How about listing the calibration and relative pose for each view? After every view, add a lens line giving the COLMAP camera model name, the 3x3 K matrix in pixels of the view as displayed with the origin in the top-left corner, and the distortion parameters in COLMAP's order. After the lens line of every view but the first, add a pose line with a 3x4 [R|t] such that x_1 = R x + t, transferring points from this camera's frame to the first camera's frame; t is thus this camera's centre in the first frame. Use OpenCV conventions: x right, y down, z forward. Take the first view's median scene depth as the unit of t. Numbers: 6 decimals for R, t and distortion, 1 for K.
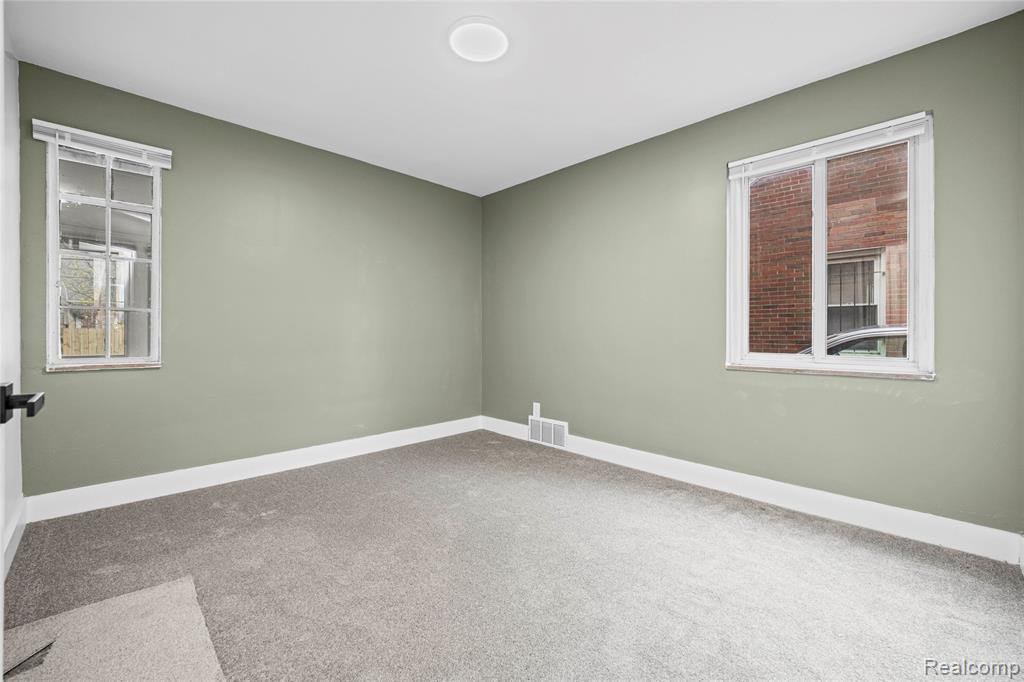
lens RADIAL K [[405.8, 0, 516.0], [0, 405.8, 337.0], [0, 0, 1]] dist [-0.002704, -0.002284]
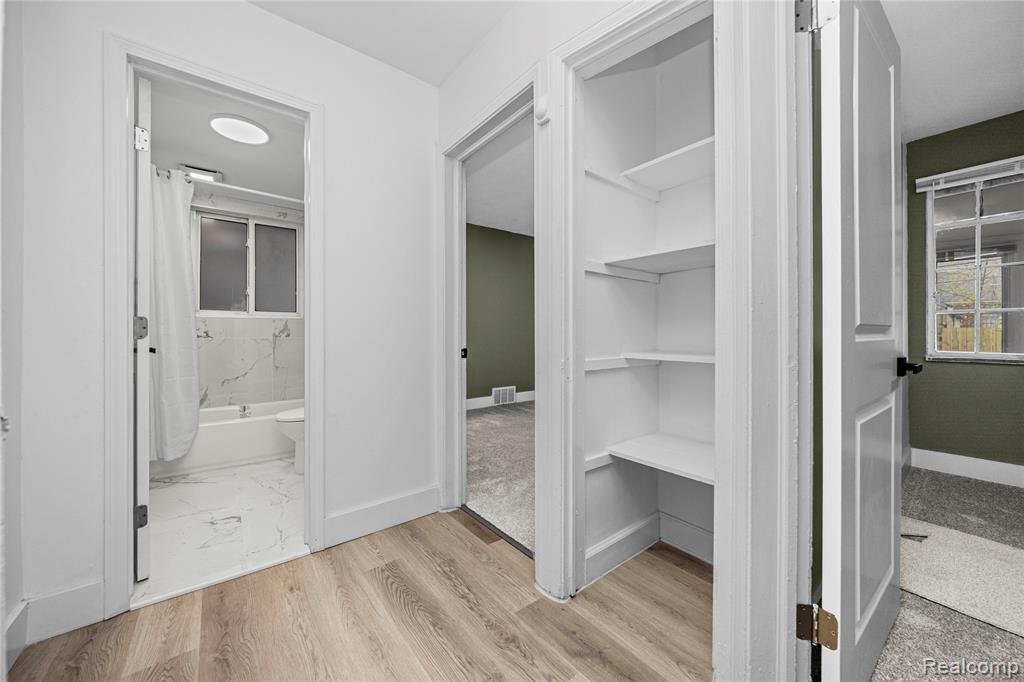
lens RADIAL K [[387.6, 0, 510.7], [0, 387.6, 334.3], [0, 0, 1]] dist [0.003820, 0.000437]
pose [[-0.110633, -0.002899, -0.993857, 0.282714], [-0.003226, 0.999992, -0.002558, 0.006135], [0.993856, 0.002924, -0.110642, -0.237653]]
